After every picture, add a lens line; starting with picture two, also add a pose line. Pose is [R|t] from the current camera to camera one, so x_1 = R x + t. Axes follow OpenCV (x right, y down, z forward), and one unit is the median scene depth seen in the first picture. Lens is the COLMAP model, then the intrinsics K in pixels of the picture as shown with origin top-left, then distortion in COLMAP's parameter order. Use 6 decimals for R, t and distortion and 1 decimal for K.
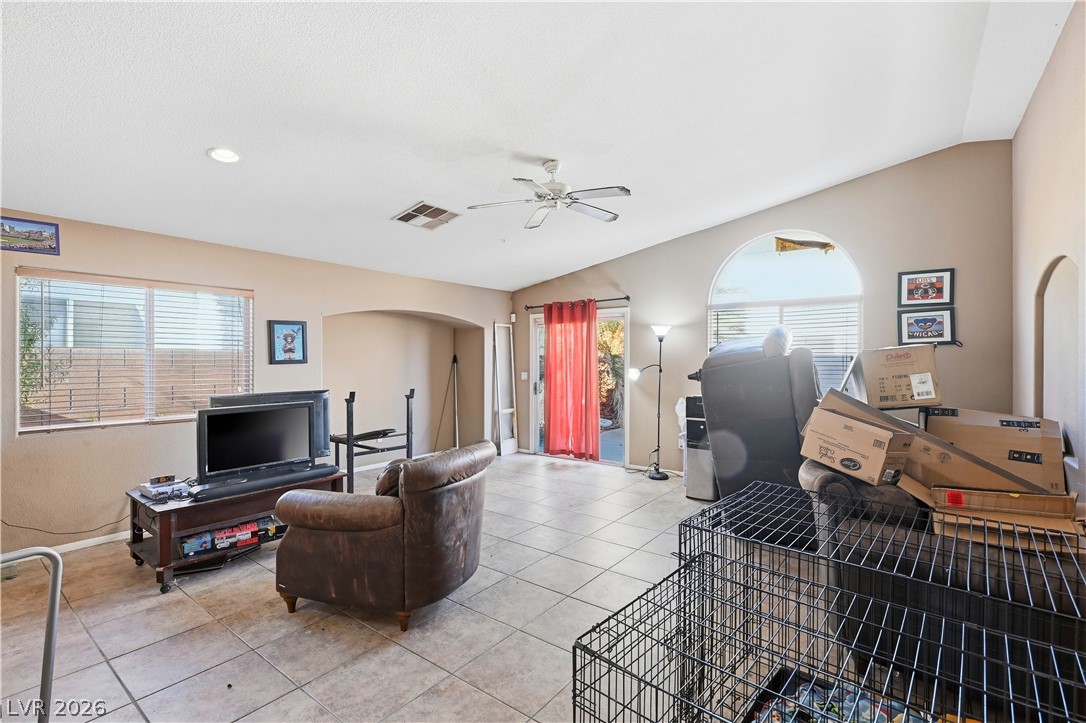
lens RADIAL K [[497.3, 0, 544.9], [0, 497.3, 361.7], [0, 0, 1]] dist [-0.001529, -0.000038]
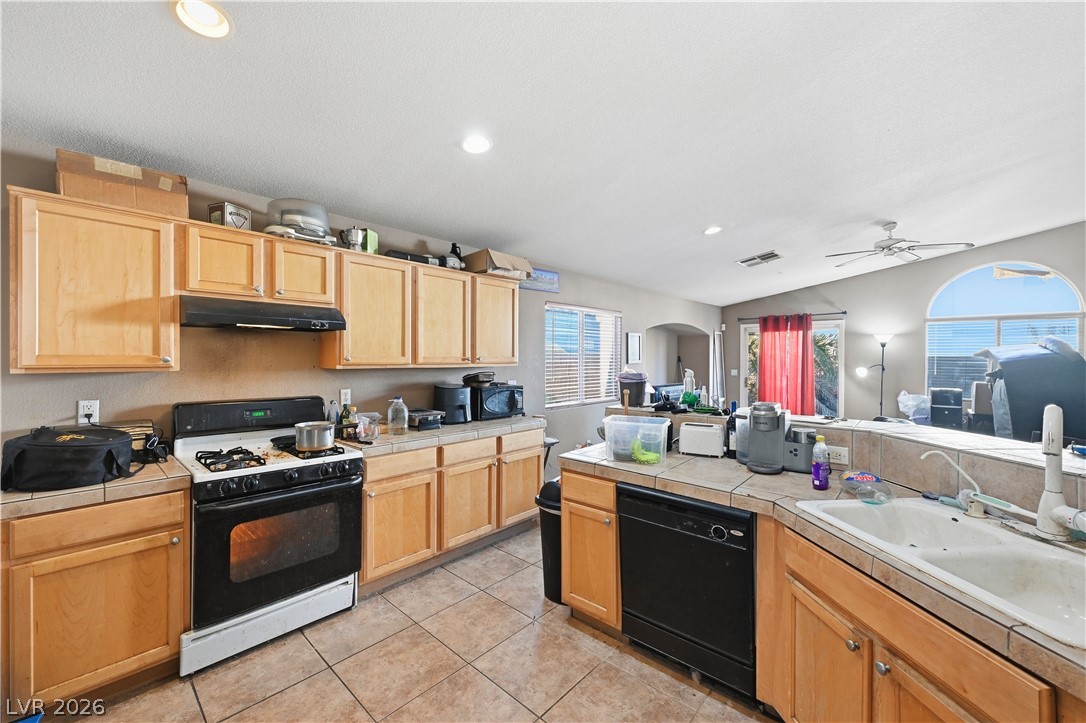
lens RADIAL K [[439.6, 0, 543.7], [0, 439.6, 357.9], [0, 0, 1]] dist [0.000730, 0.000113]
pose [[0.996439, 0.002189, -0.084292, -0.476110], [-0.002372, 0.999995, -0.002068, -0.005861], [0.084287, 0.002261, 0.996439, -0.186690]]
